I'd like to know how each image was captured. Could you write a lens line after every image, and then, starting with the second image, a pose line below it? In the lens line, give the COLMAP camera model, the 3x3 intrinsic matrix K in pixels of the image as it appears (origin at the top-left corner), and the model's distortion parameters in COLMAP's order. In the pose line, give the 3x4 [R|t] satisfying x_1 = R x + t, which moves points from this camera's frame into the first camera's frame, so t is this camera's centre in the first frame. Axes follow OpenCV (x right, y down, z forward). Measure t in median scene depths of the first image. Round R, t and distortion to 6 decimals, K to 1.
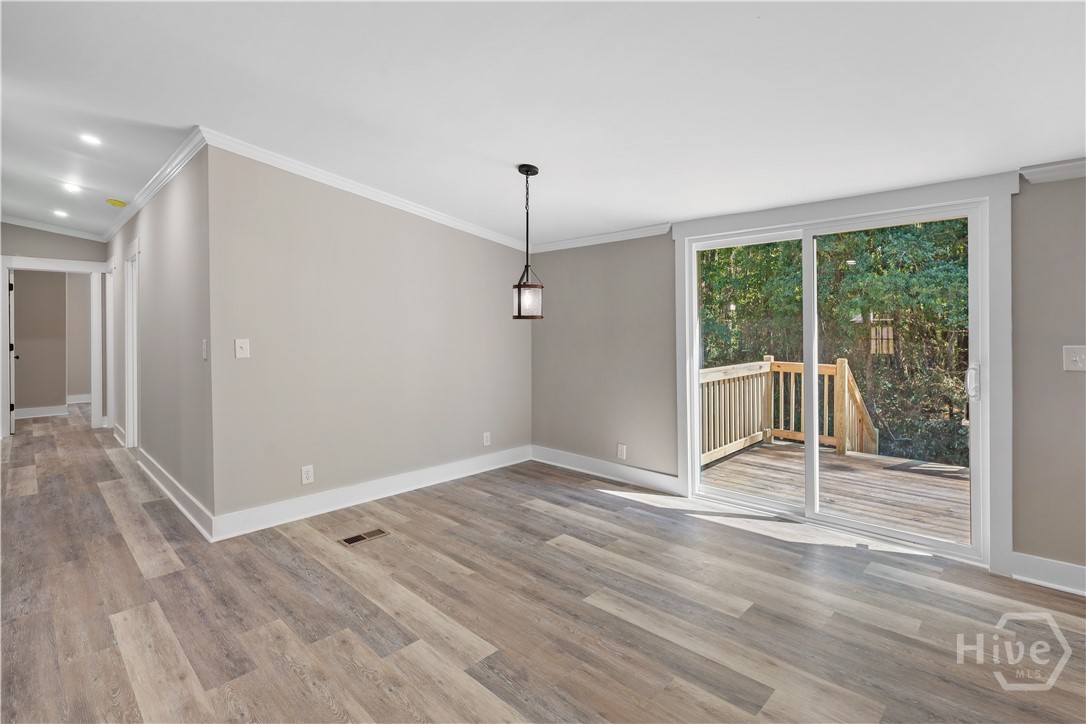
lens RADIAL K [[514.3, 0, 551.1], [0, 514.3, 326.2], [0, 0, 1]] dist [-0.002999, -0.000005]
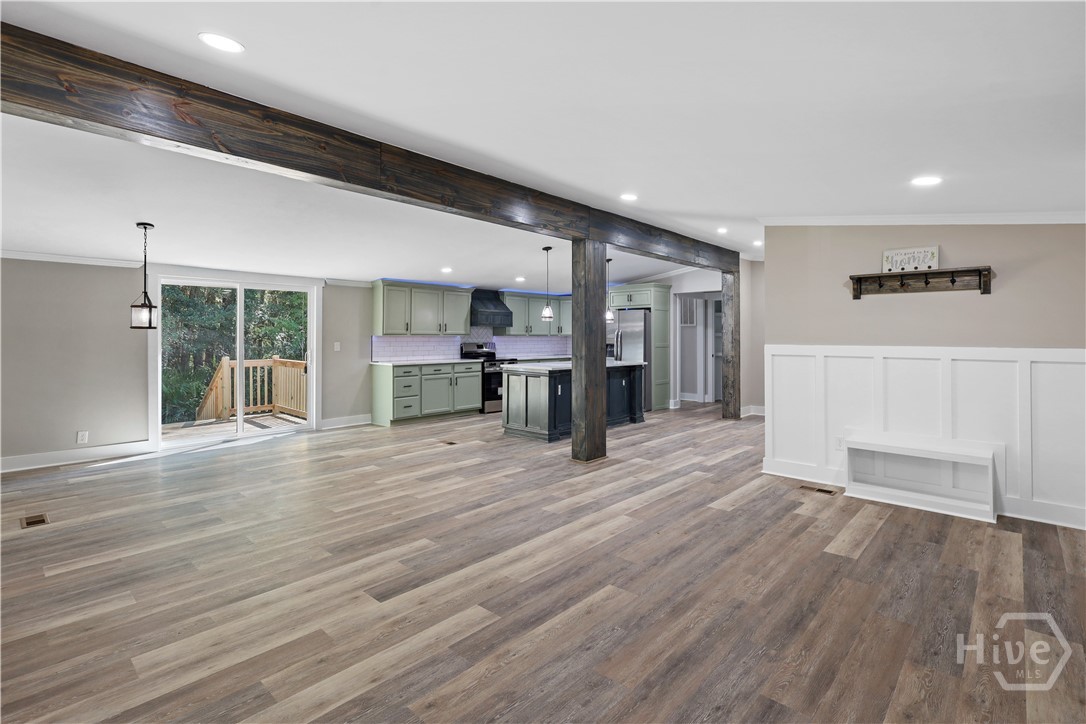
lens RADIAL K [[514.3, 0, 547.1], [0, 514.3, 335.0], [0, 0, 1]] dist [-0.002999, -0.000005]
pose [[-0.023788, 0.005727, 0.999701, -0.858178], [-0.004561, 0.999973, -0.005837, 0.003107], [-0.999707, -0.004698, -0.023761, -0.053781]]
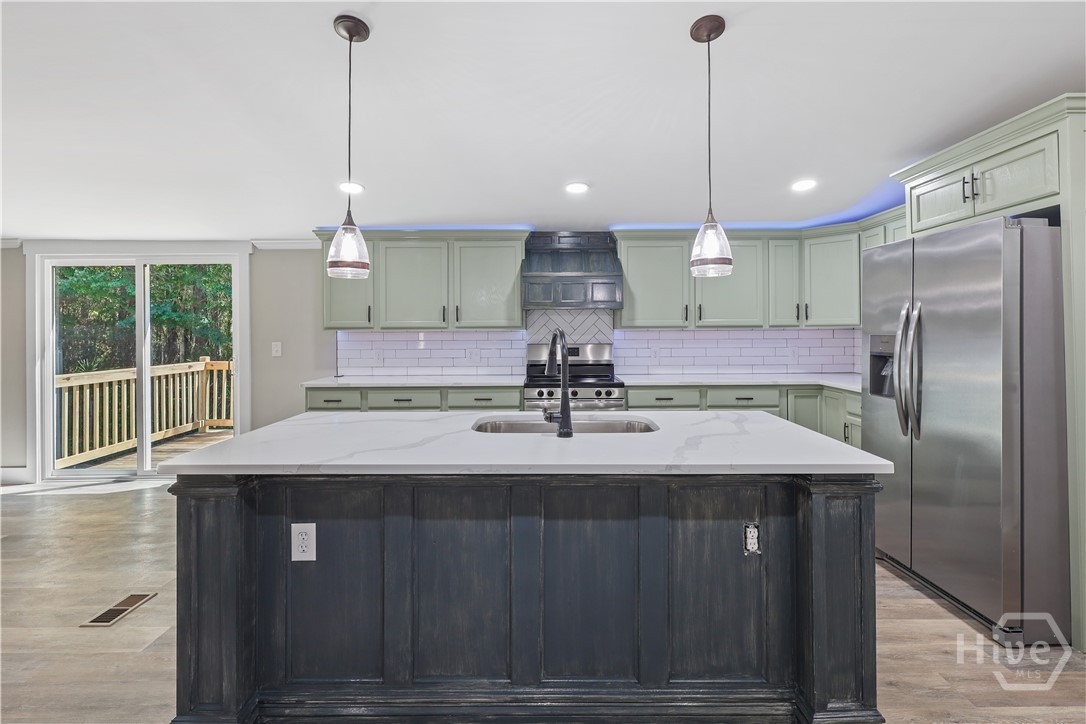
lens RADIAL K [[514.3, 0, 547.6], [0, 514.3, 322.5], [0, 0, 1]] dist [-0.002999, -0.000005]
pose [[0.720144, 0.009731, 0.693757, 0.201068], [0.000875, 0.999888, -0.014933, -0.001723], [-0.693824, 0.011361, 0.720055, -0.420023]]
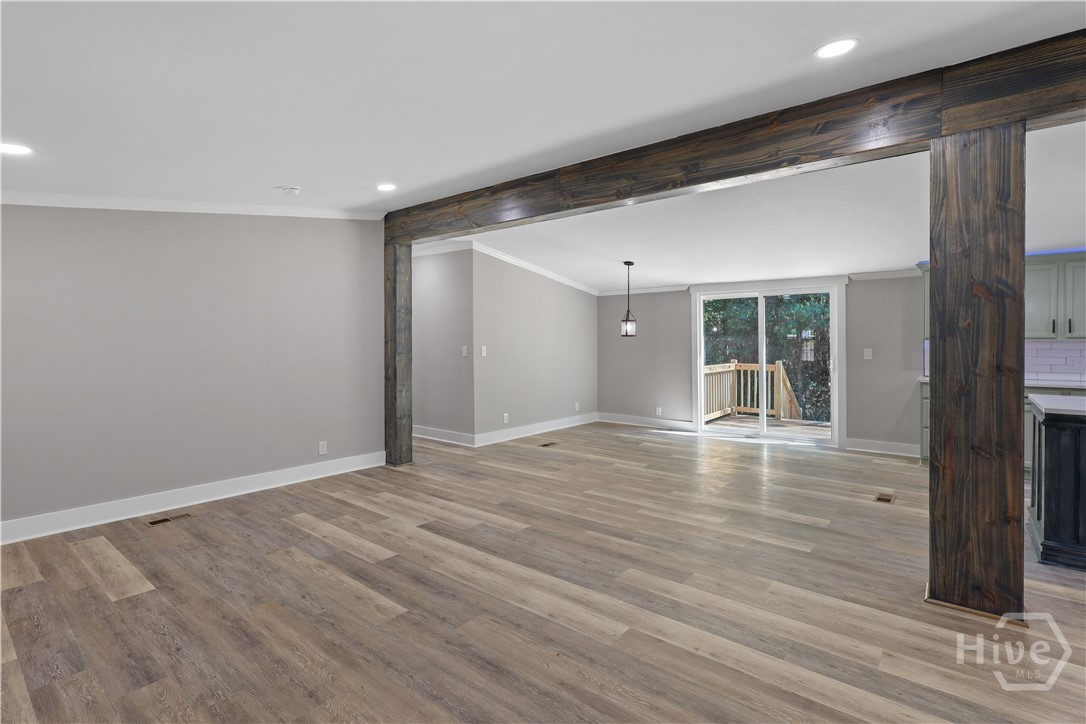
lens RADIAL K [[514.3, 0, 546.0], [0, 514.3, 343.3], [0, 0, 1]] dist [-0.002999, -0.000005]
pose [[0.996686, 0.002870, 0.081299, -0.304438], [-0.003365, 0.999977, 0.005945, 0.000645], [-0.081280, -0.006199, 0.996672, -0.566391]]
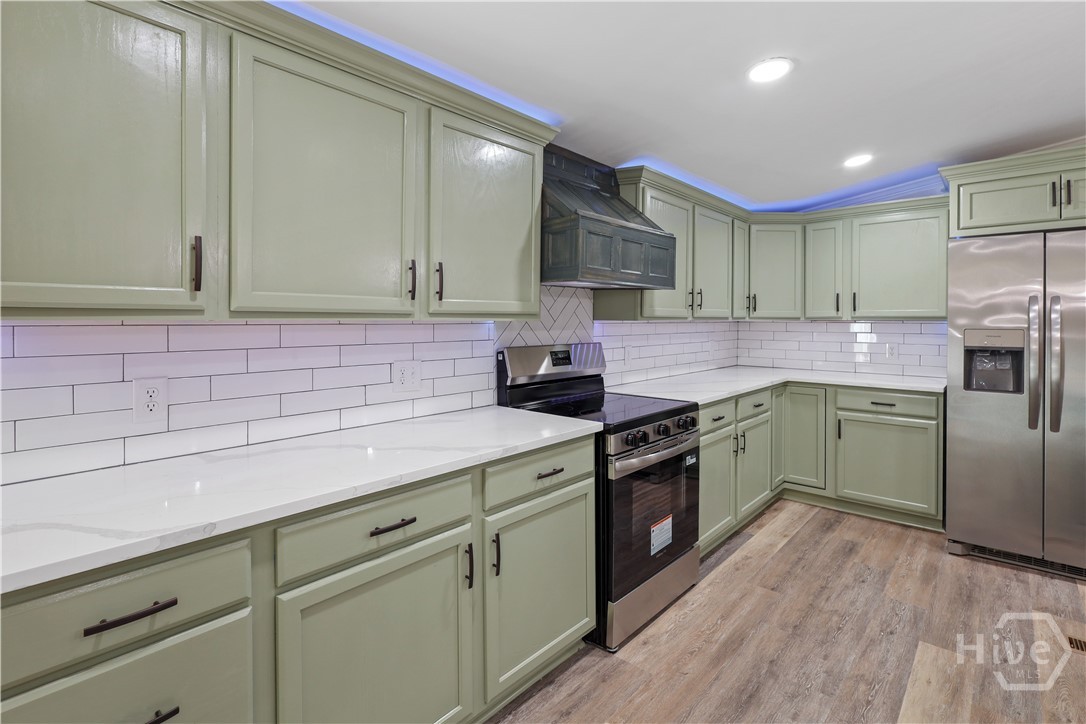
lens RADIAL K [[514.3, 0, 548.3], [0, 514.3, 324.9], [0, 0, 1]] dist [-0.002999, -0.000005]
pose [[-0.034046, -0.005540, 0.999405, 0.305879], [-0.003691, 0.999979, 0.005418, -0.001294], [-0.999413, -0.003505, -0.034066, 0.146609]]
